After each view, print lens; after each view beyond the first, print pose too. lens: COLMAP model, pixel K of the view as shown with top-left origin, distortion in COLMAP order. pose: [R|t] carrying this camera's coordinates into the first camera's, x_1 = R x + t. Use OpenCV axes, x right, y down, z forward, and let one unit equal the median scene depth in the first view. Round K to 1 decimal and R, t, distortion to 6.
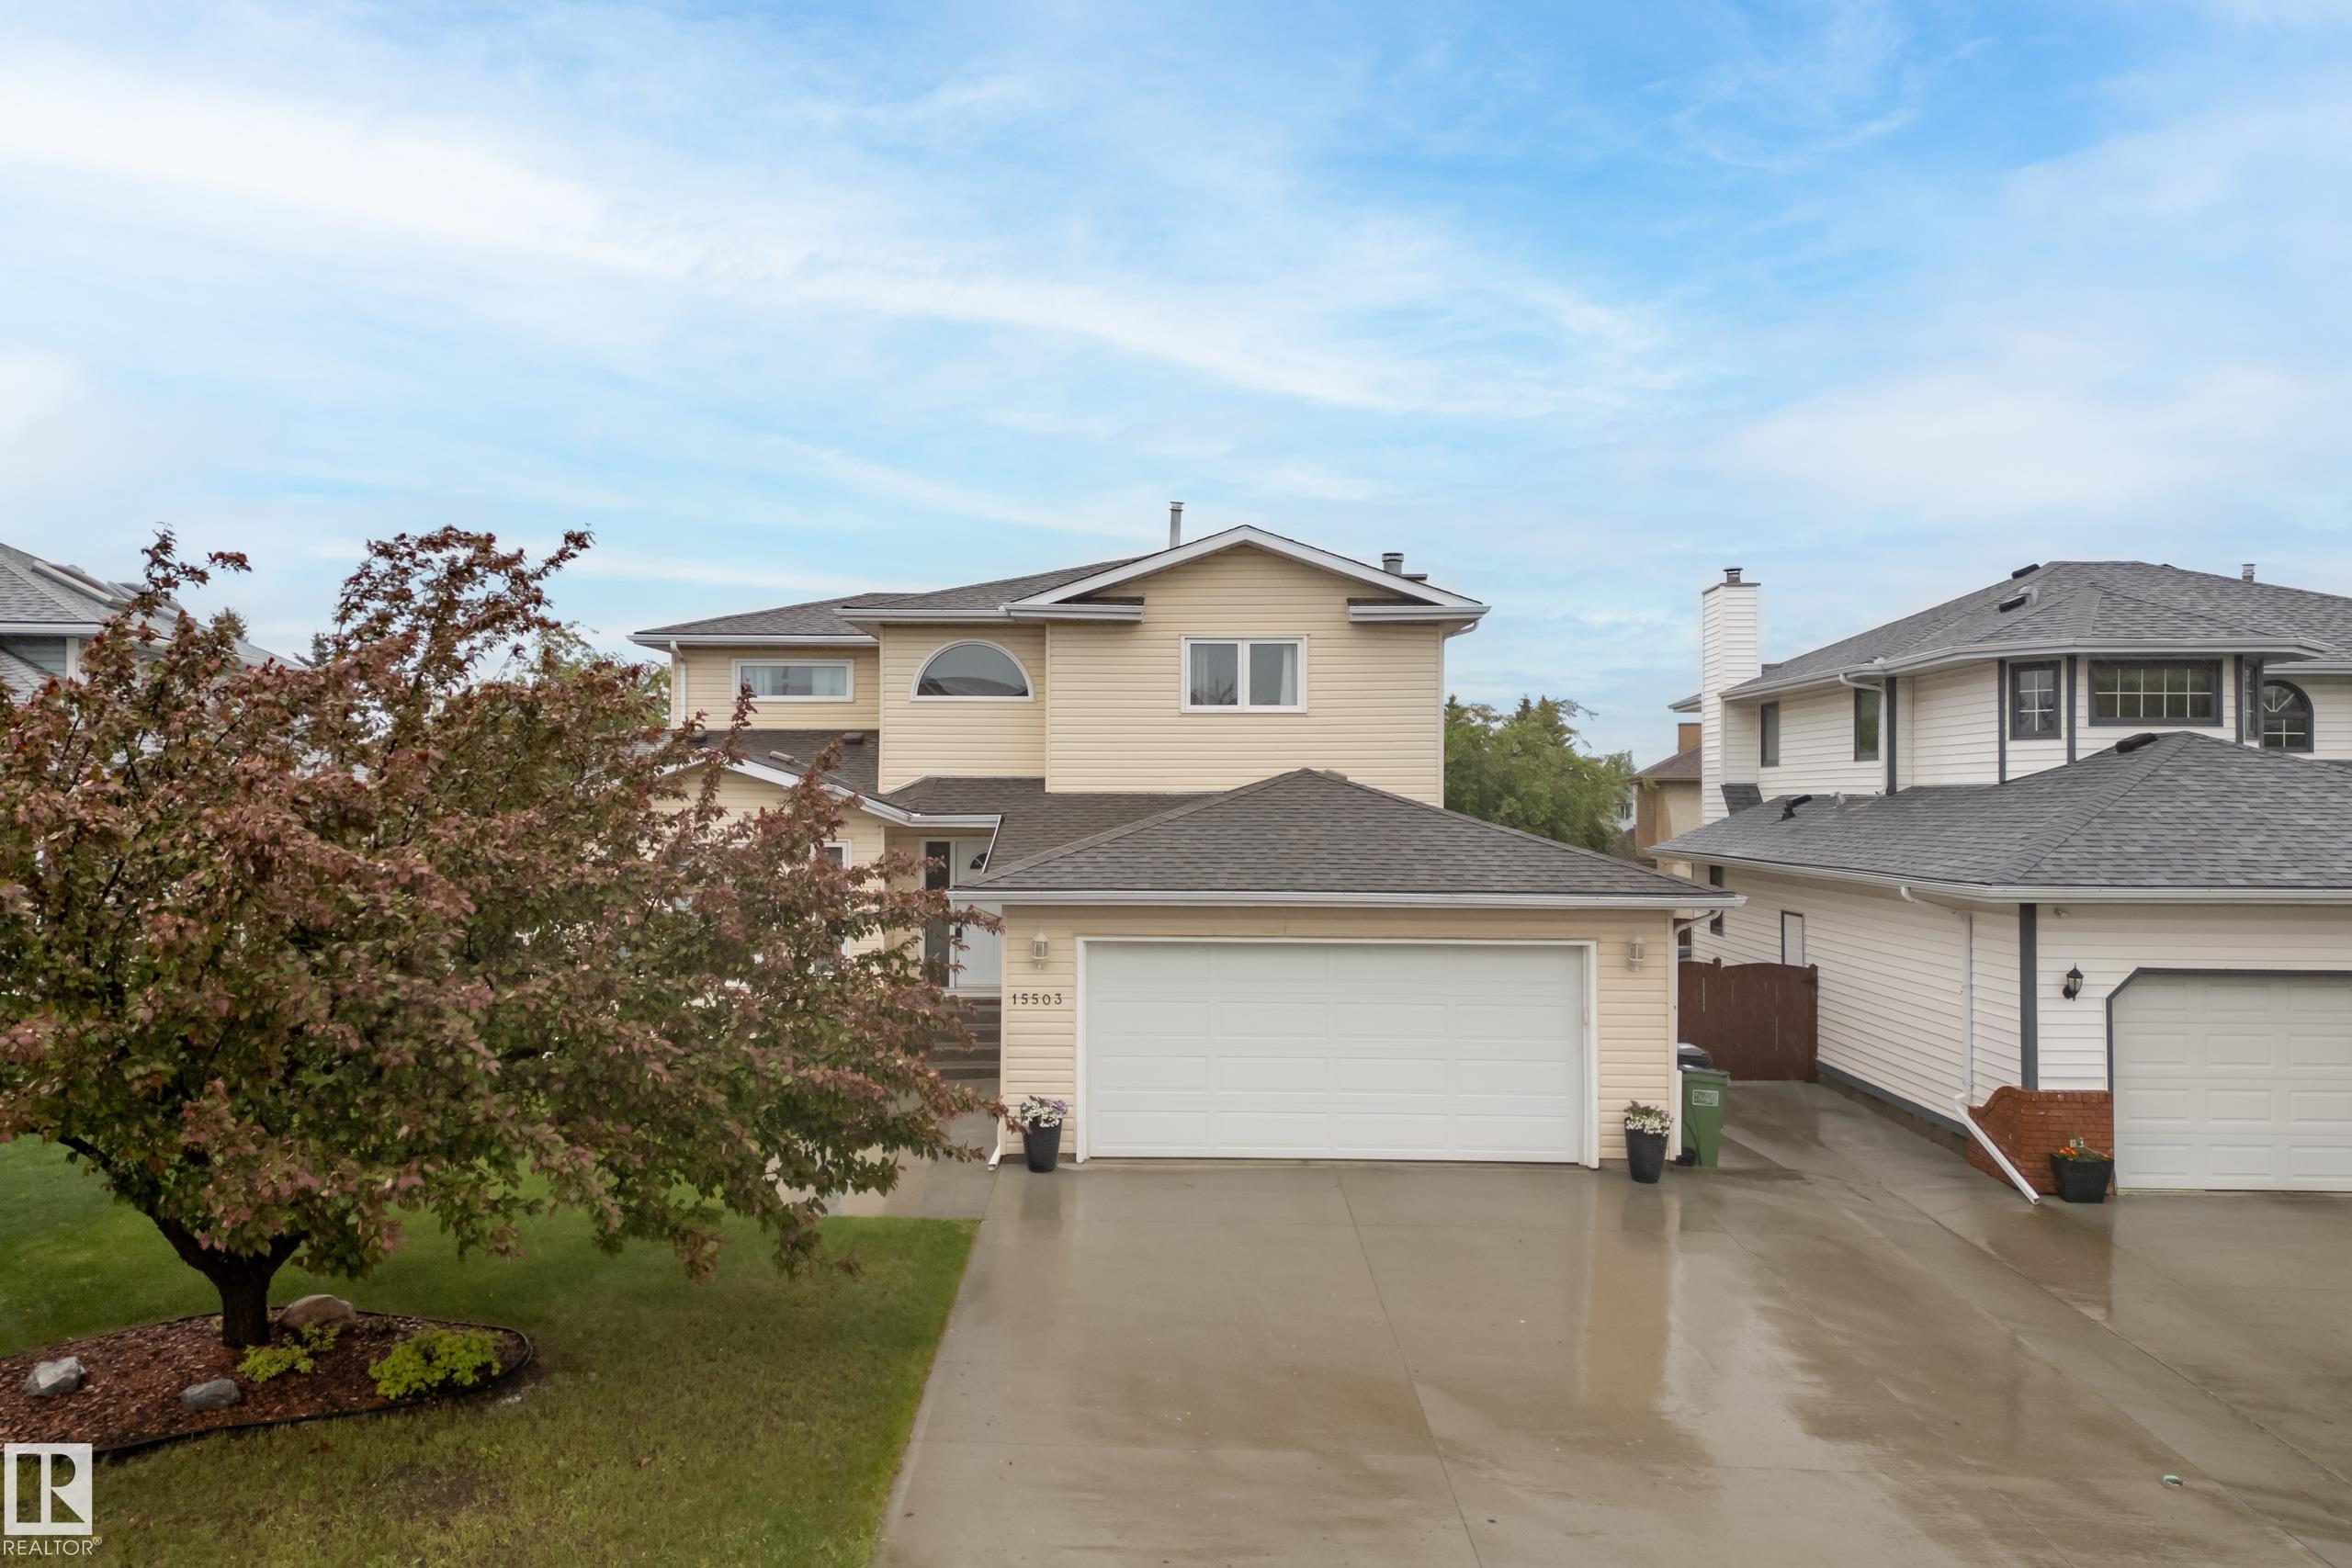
lens RADIAL K [[1615.2, 0, 1229.3], [0, 1615.2, 782.7], [0, 0, 1]] dist [0.005830, -0.054536]
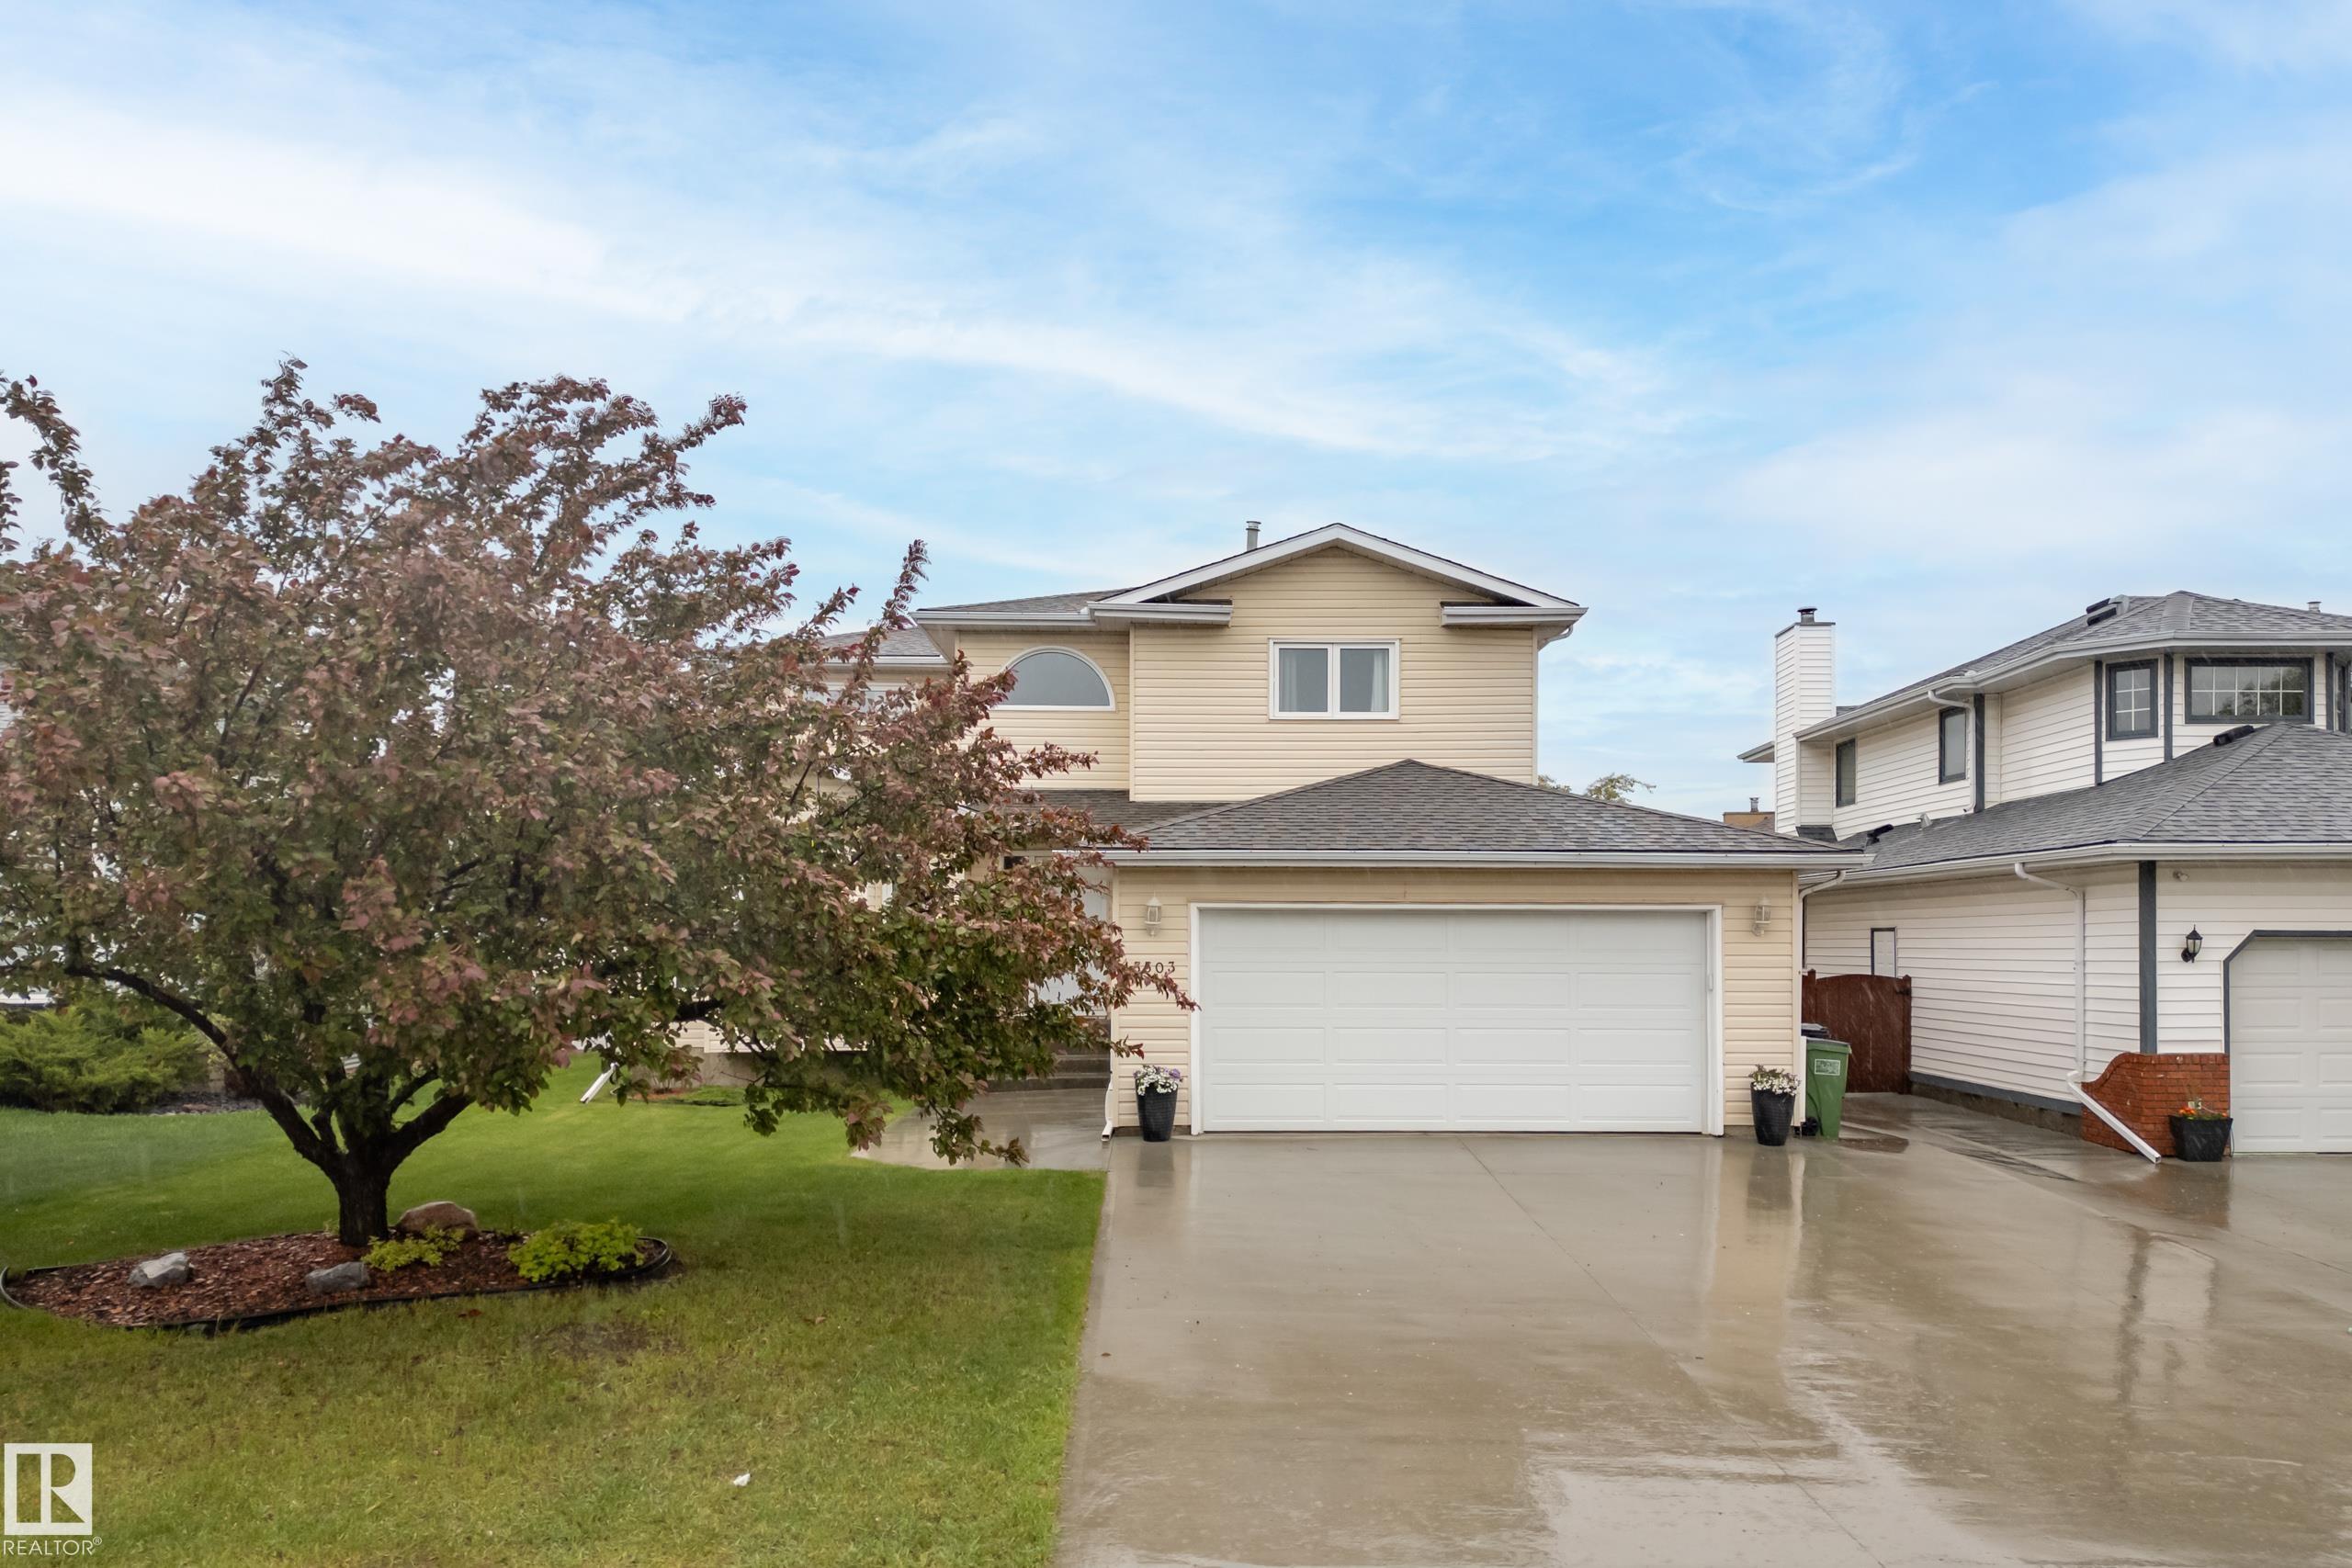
lens RADIAL K [[1616.9, 0, 1229.0], [0, 1616.9, 1087.4], [0, 0, 1]] dist [-0.003985, -0.056918]
pose [[0.999297, -0.002331, 0.037406, -0.110029], [0.001272, 0.999598, 0.028306, 0.182019], [-0.037457, -0.028239, 0.998899, 0.026353]]
